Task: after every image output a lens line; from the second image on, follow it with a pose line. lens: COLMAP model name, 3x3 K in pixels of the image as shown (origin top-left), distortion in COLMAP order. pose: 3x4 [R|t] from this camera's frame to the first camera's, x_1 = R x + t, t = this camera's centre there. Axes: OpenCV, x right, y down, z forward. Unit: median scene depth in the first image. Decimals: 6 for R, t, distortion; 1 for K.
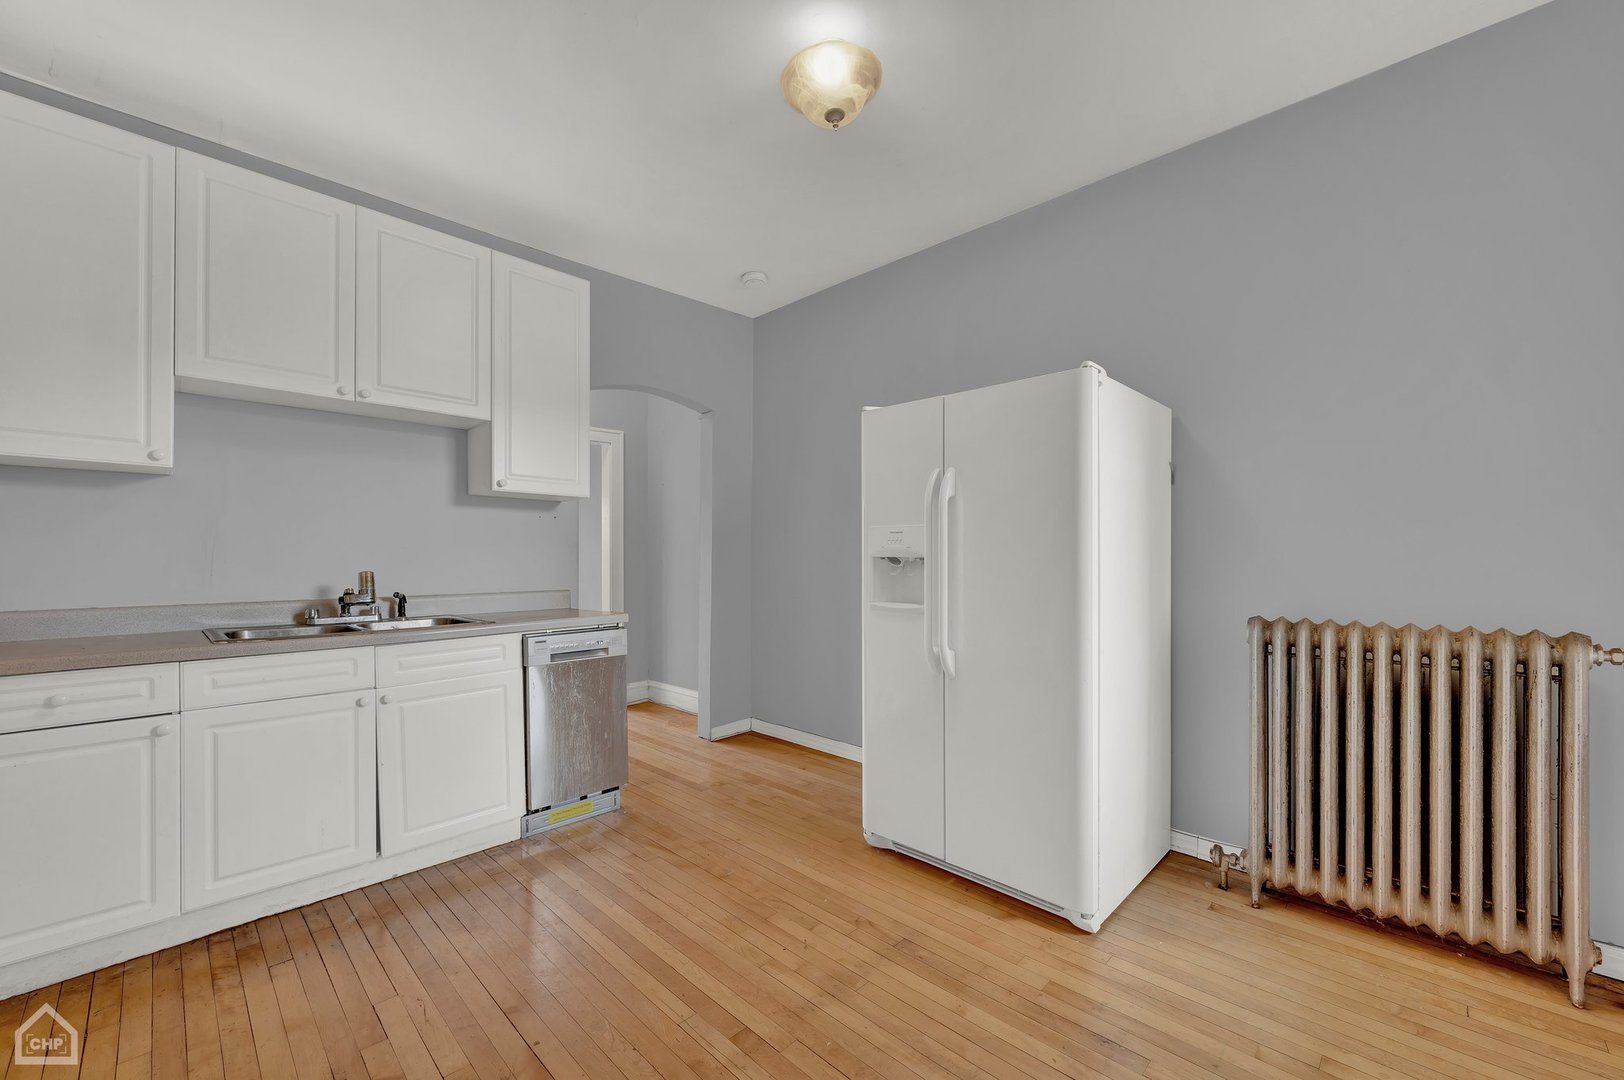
lens RADIAL K [[641.5, 0, 822.3], [0, 641.5, 566.3], [0, 0, 1]] dist [-0.000762, -0.000110]
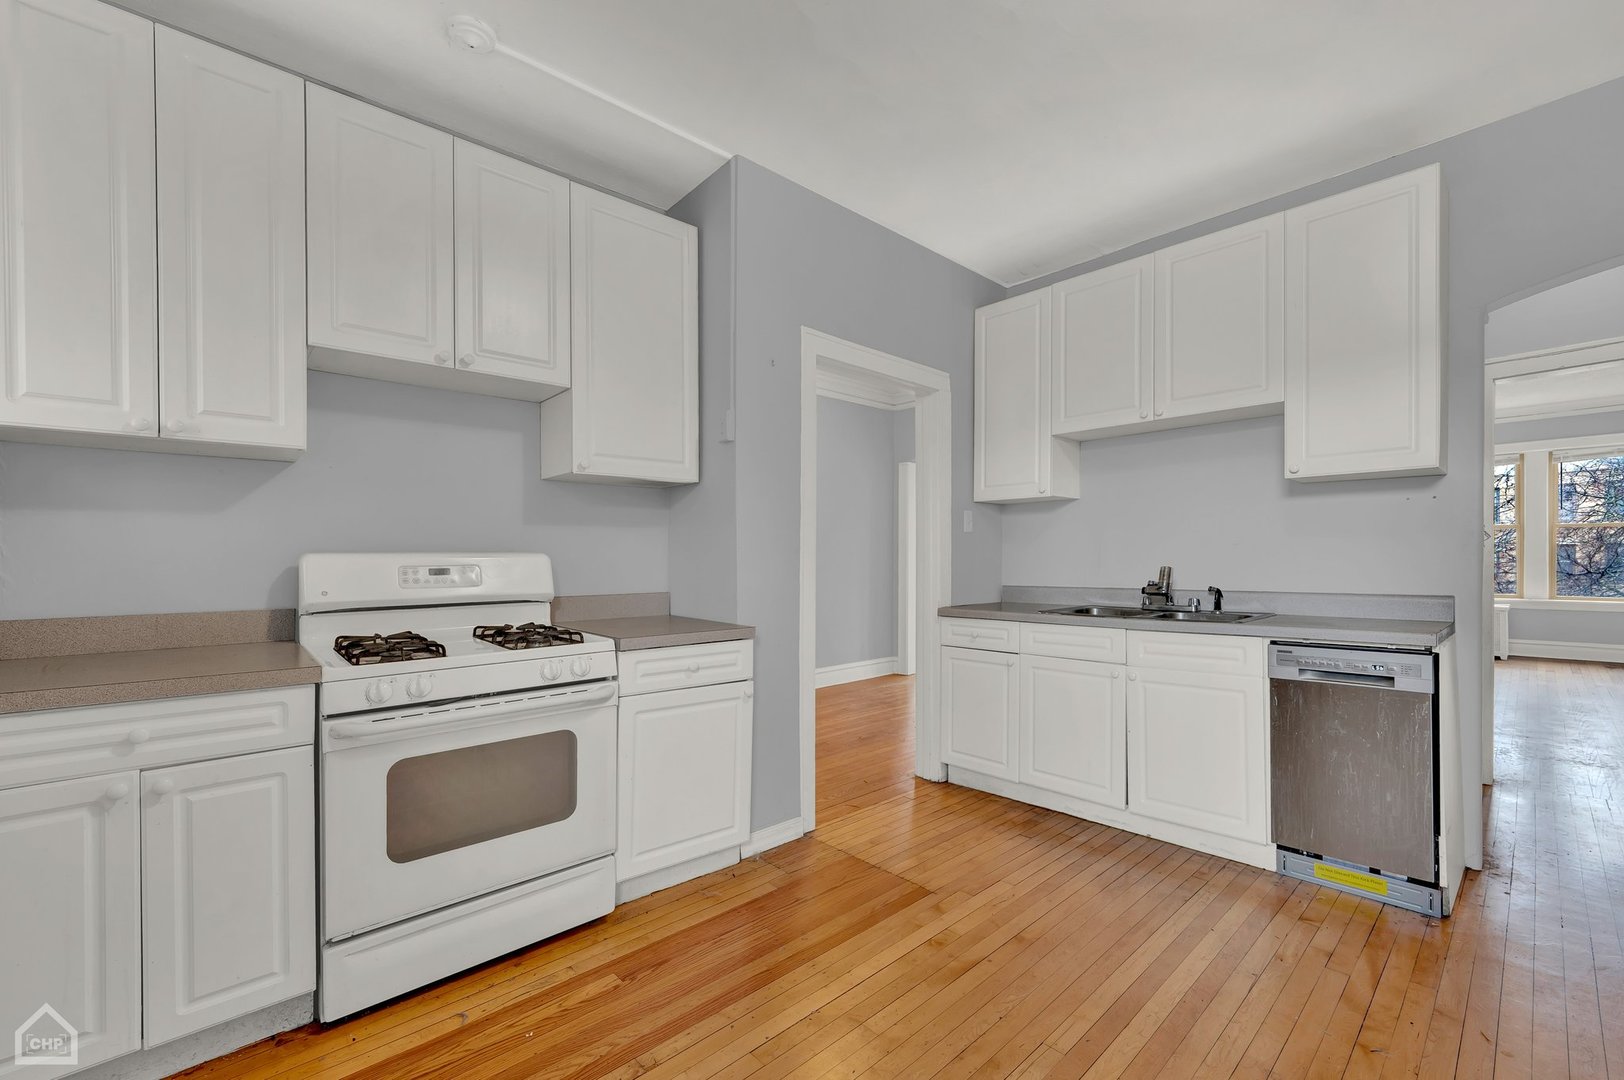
lens RADIAL K [[641.5, 0, 822.3], [0, 641.5, 566.3], [0, 0, 1]] dist [-0.000762, -0.000110]
pose [[-0.018060, 0.013412, -0.999747, 0.502579], [-0.003558, 0.999903, 0.013478, -0.006445], [0.999831, 0.003800, -0.018010, 0.472322]]
